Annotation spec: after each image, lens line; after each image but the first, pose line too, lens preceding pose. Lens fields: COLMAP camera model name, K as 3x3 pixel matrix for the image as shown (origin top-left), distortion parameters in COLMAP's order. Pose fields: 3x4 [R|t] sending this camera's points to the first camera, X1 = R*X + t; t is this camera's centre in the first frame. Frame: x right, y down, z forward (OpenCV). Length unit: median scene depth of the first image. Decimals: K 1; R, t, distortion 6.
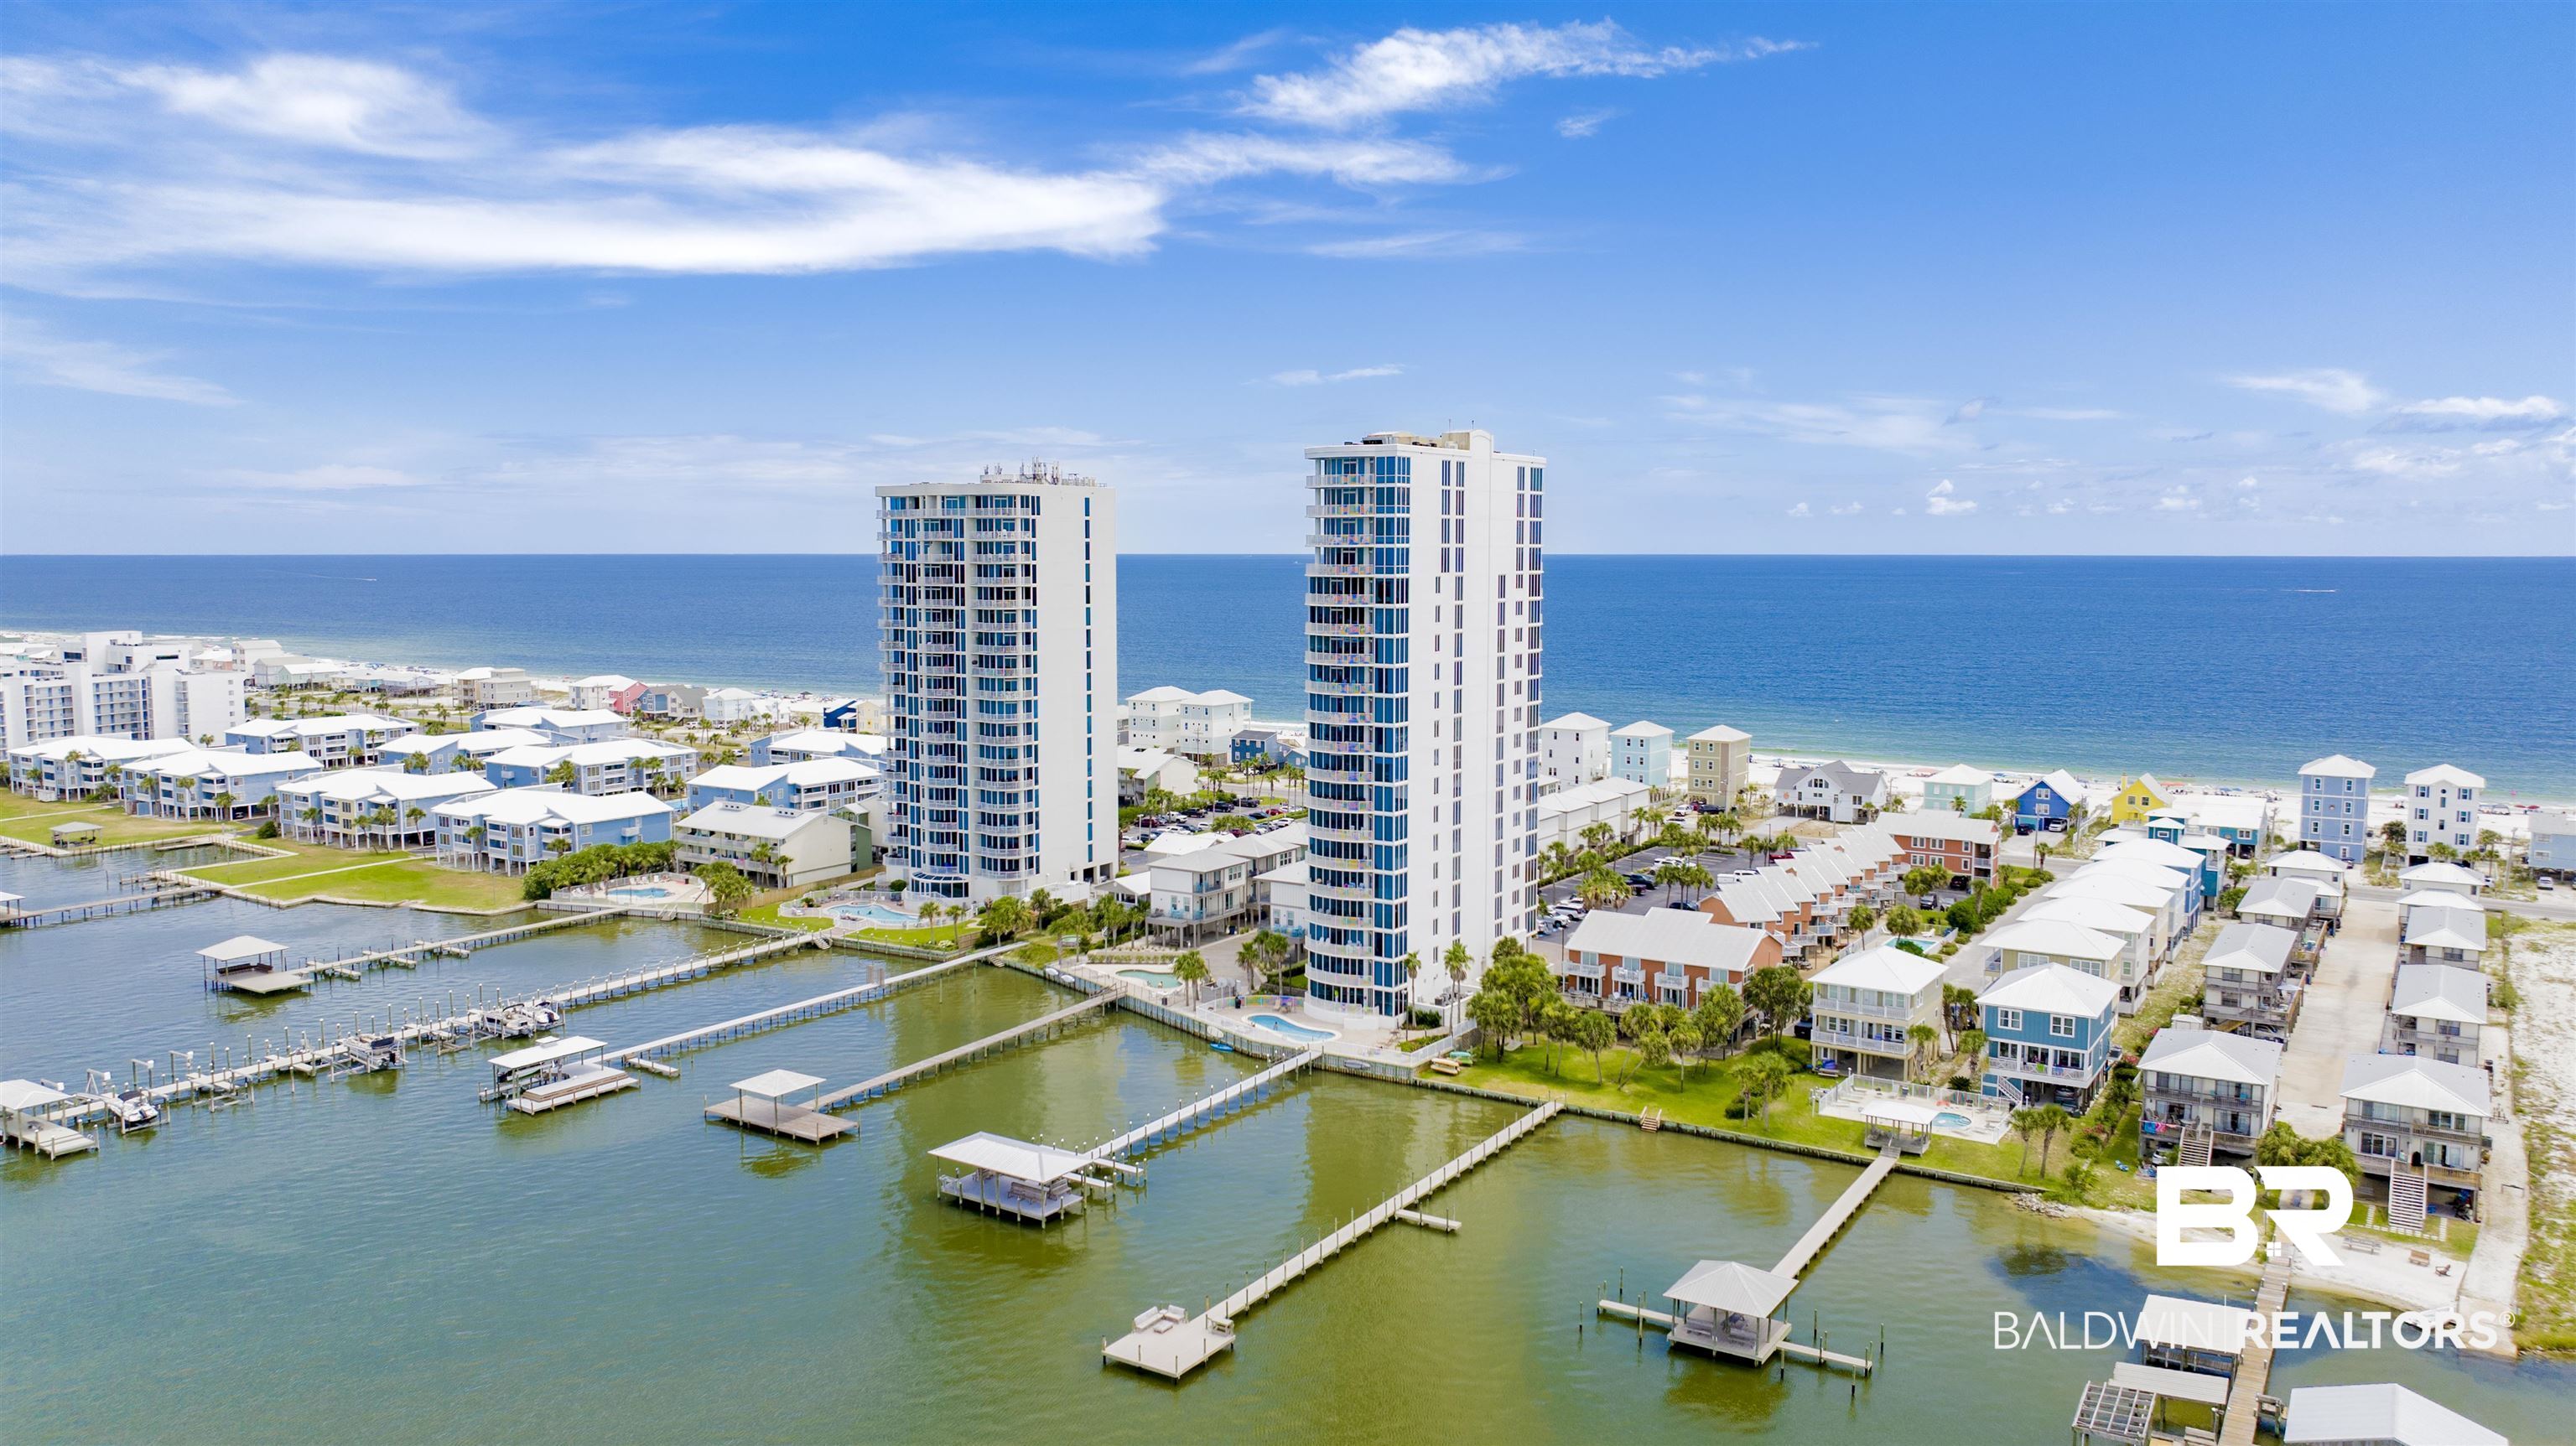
lens RADIAL K [[1790.6, 0, 1297.4], [0, 1790.6, 722.8], [0, 0, 1]] dist [-0.034242, 0.043473]
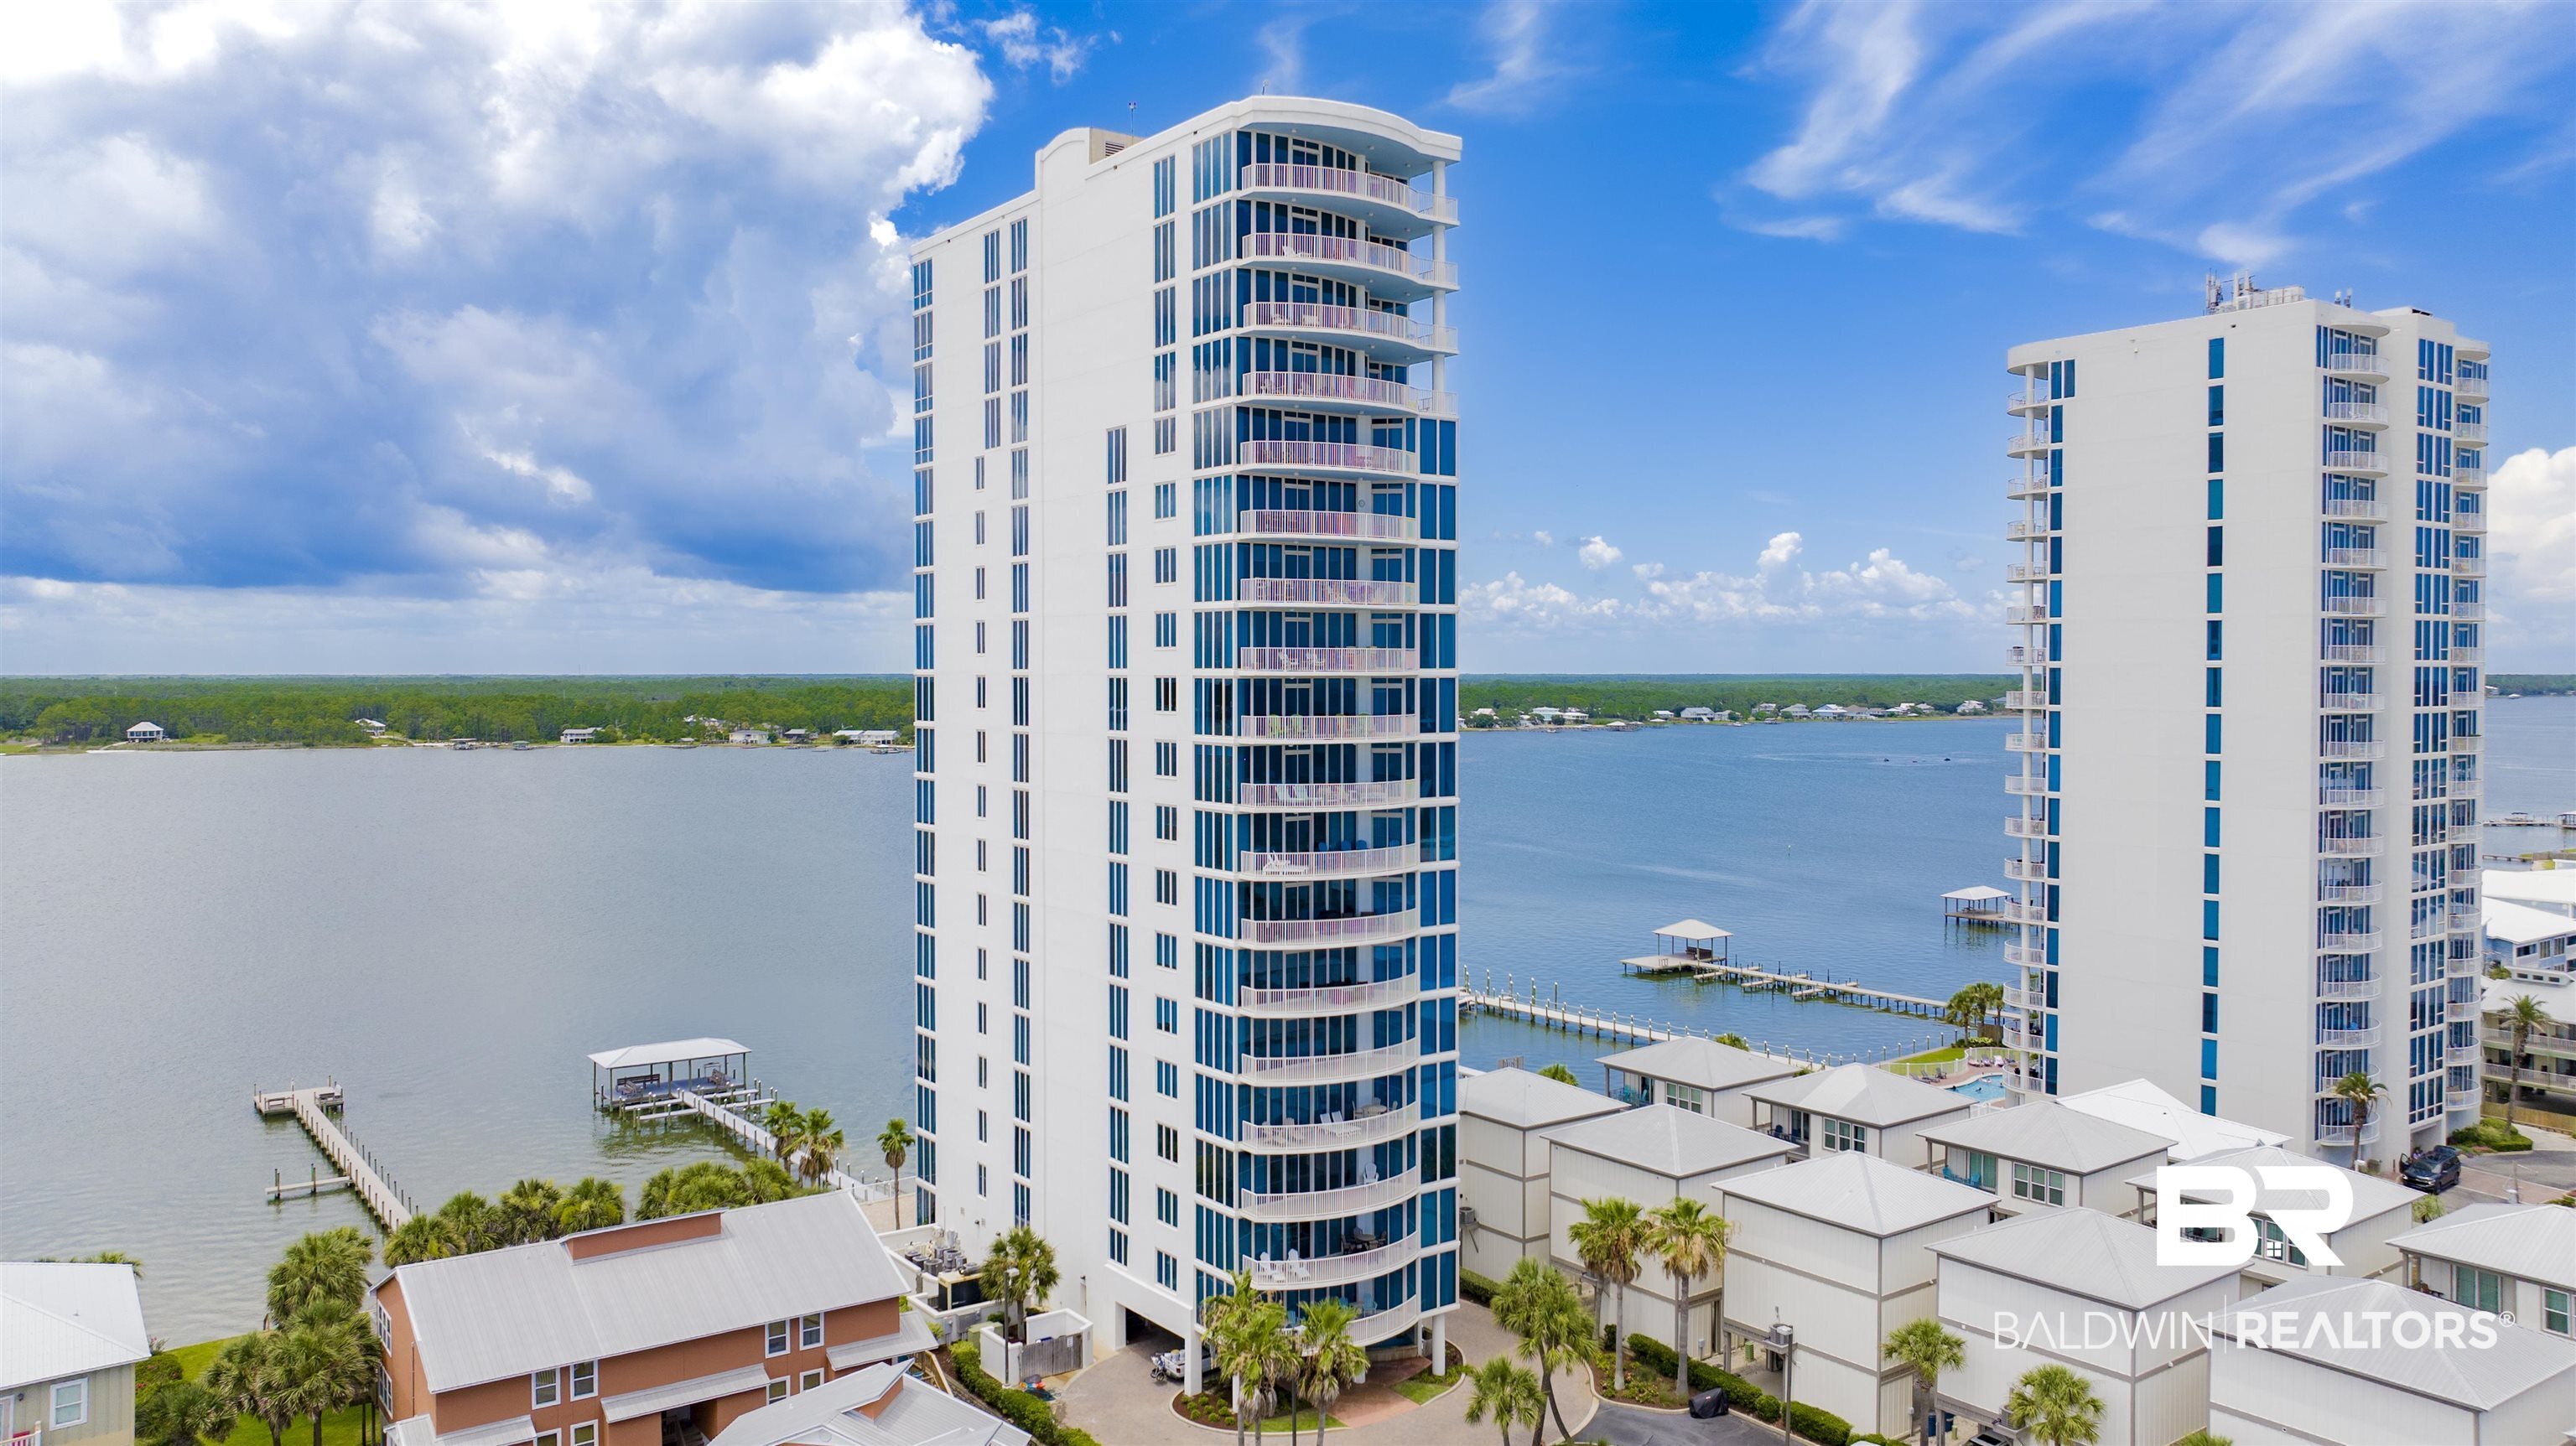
lens RADIAL K [[1823.0, 0, 1294.3], [0, 1823.0, 712.6], [0, 0, 1]] dist [-0.042629, 0.046001]
pose [[-0.349354, 0.021817, -0.936737, 0.443092], [-0.090682, 0.994249, 0.056976, -0.036831], [0.932592, 0.104850, -0.345367, 1.028775]]
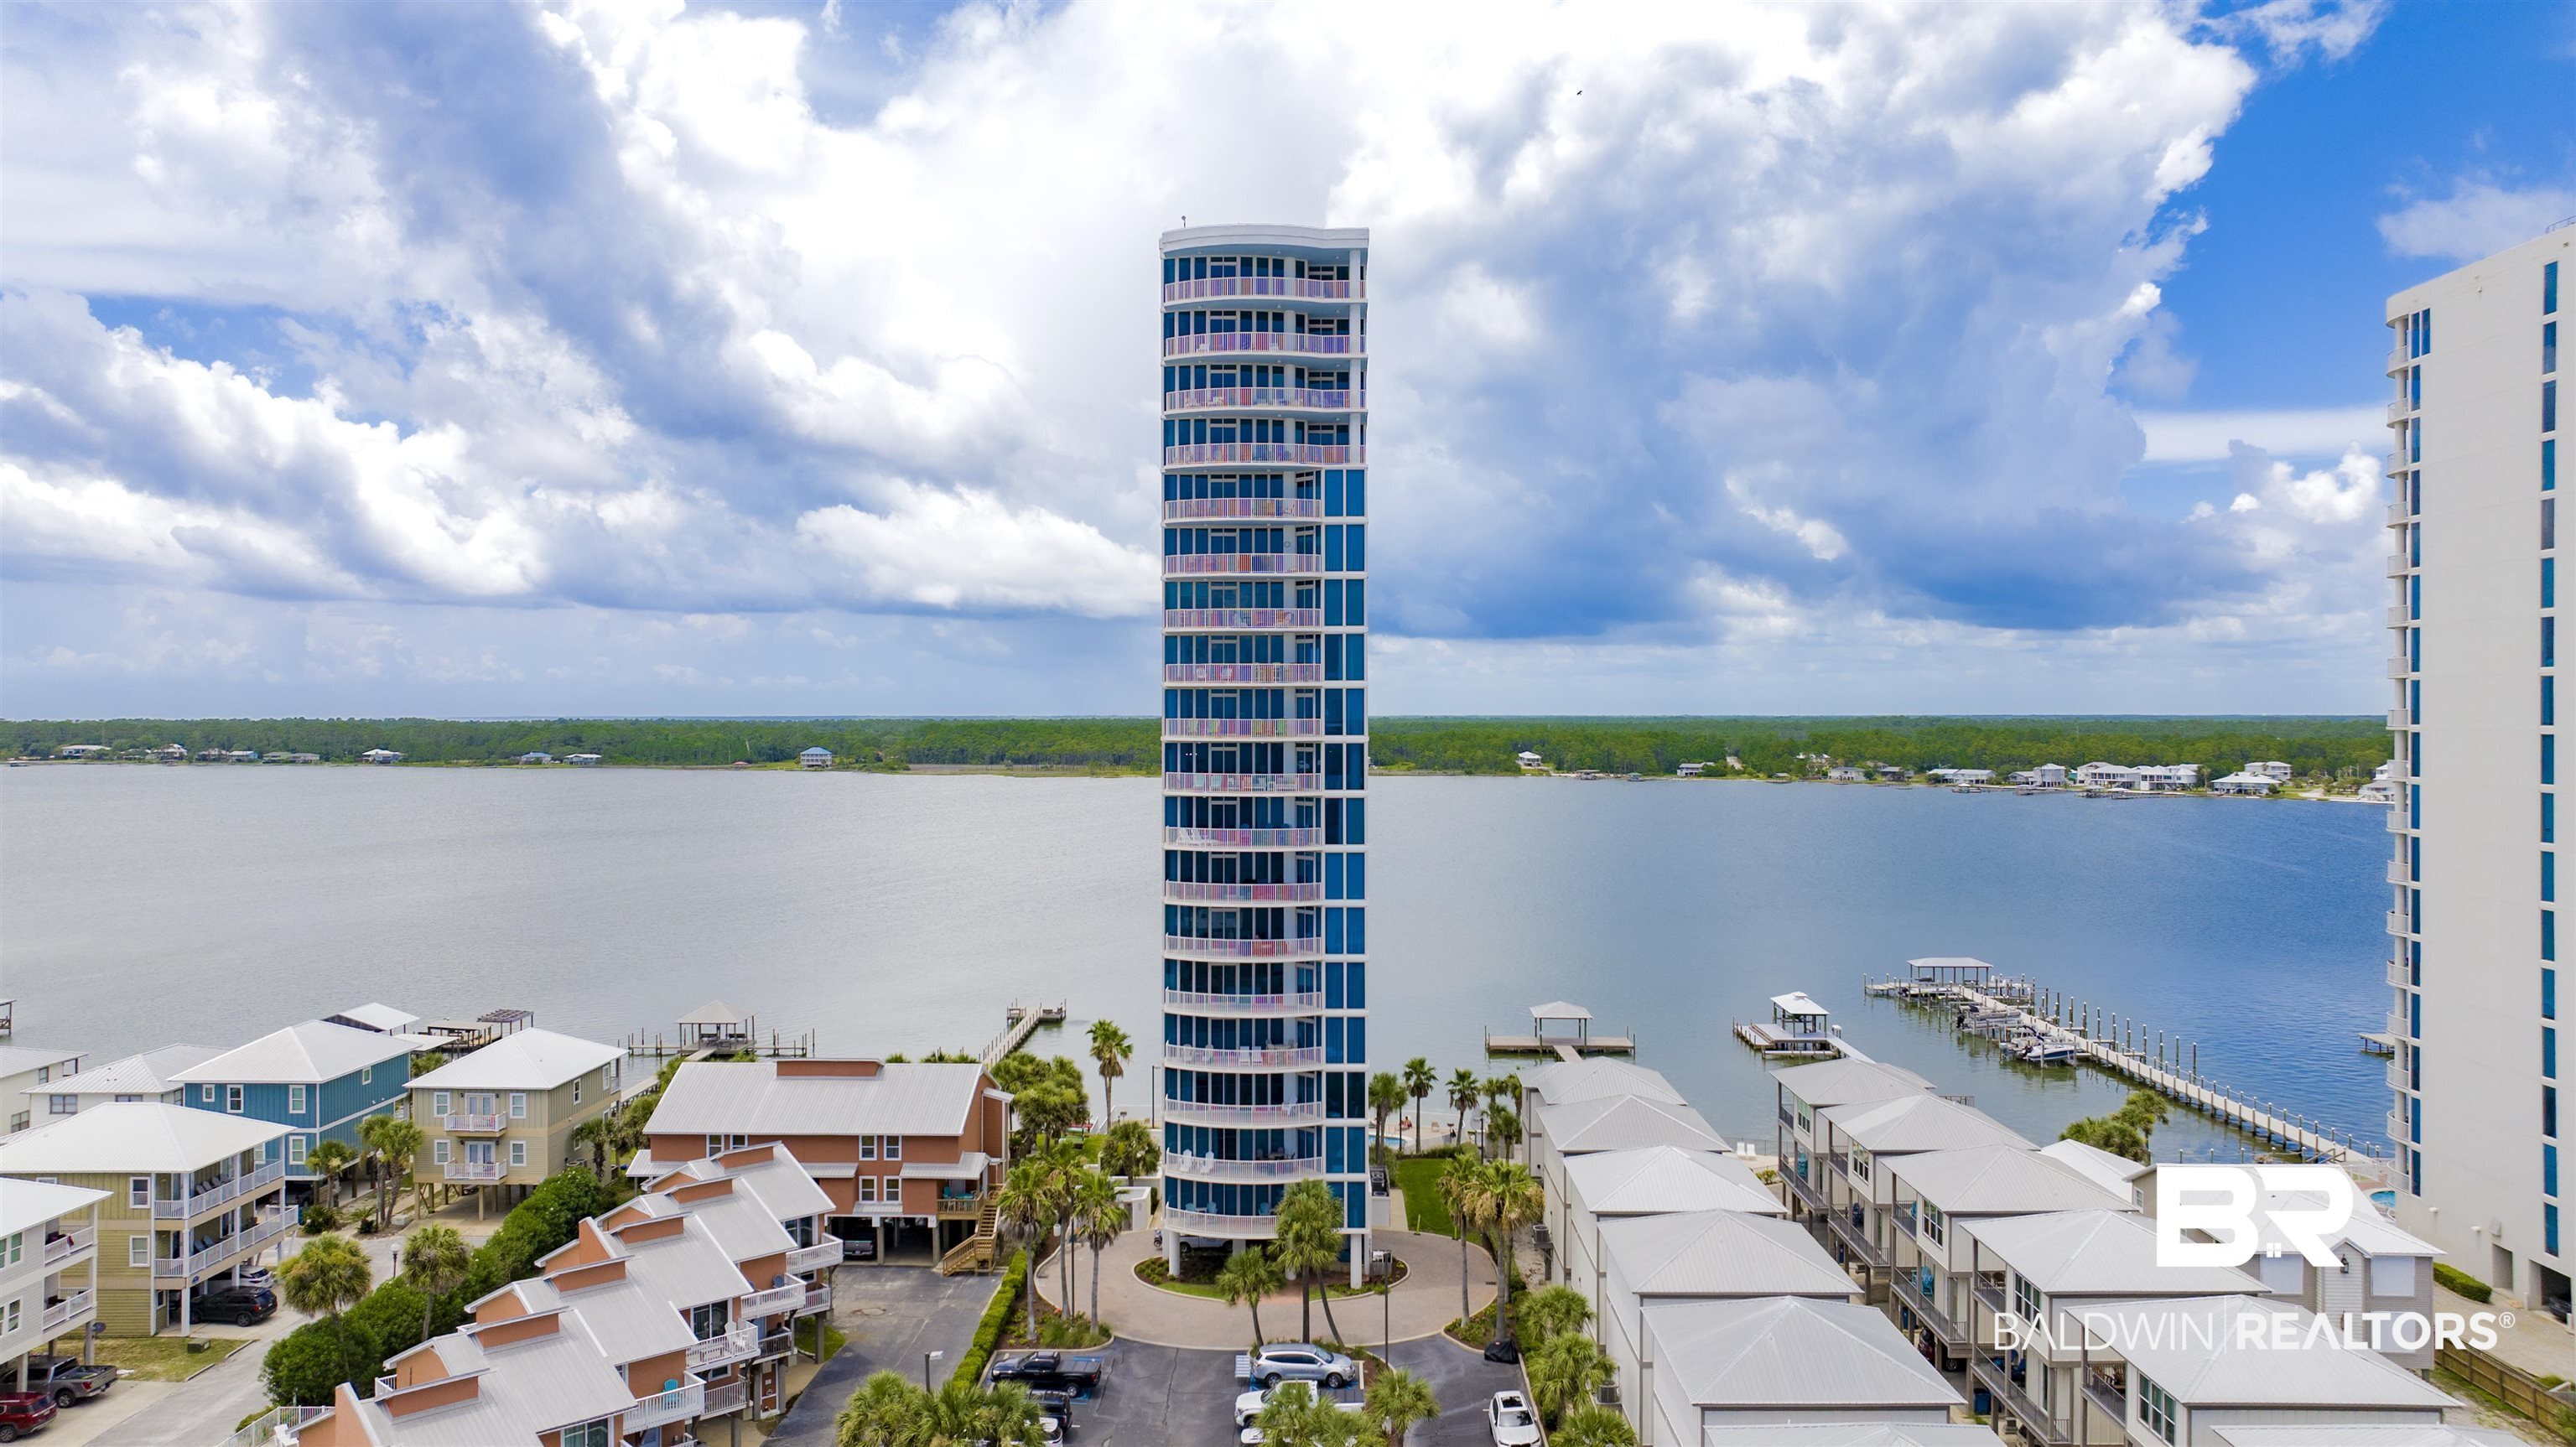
lens RADIAL K [[1838.7, 0, 1388.4], [0, 1838.7, 726.7], [0, 0, 1]] dist [0.000898, 0.000268]
pose [[-0.840657, 0.004176, -0.541551, 0.253731], [-0.051731, 0.994779, 0.087974, -0.064844], [0.539091, 0.101971, -0.836052, 1.440779]]
